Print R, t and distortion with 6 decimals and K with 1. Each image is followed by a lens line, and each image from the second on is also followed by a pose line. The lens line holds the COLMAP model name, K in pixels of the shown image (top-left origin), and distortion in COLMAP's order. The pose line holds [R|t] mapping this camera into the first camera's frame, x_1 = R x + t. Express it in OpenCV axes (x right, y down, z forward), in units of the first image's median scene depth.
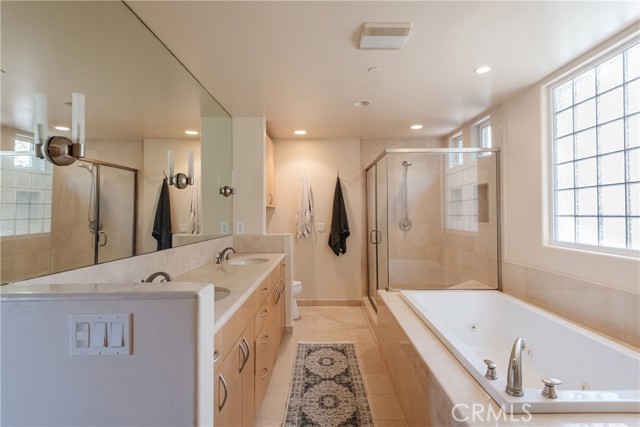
lens RADIAL K [[367.8, 0, 320.0], [0, 367.8, 213.5], [0, 0, 1]] dist [0.005009, 0.000288]
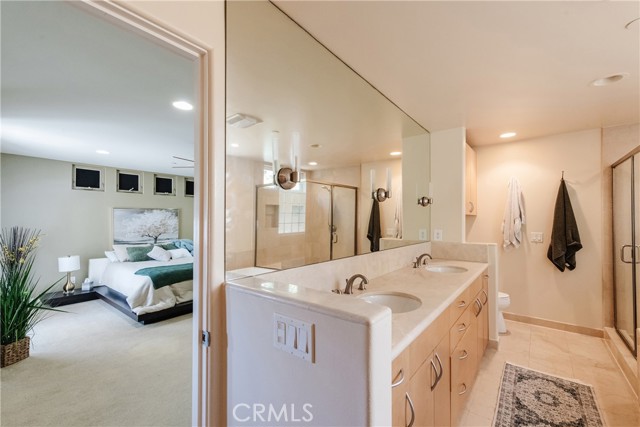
lens RADIAL K [[262.3, 0, 319.4], [0, 262.3, 216.5], [0, 0, 1]] dist [0.008906, -0.000649]
pose [[0.781346, -0.000200, -0.624098, -0.009621], [0.004763, 0.999973, 0.005643, -0.020635], [0.624079, -0.007382, 0.781326, 0.186470]]
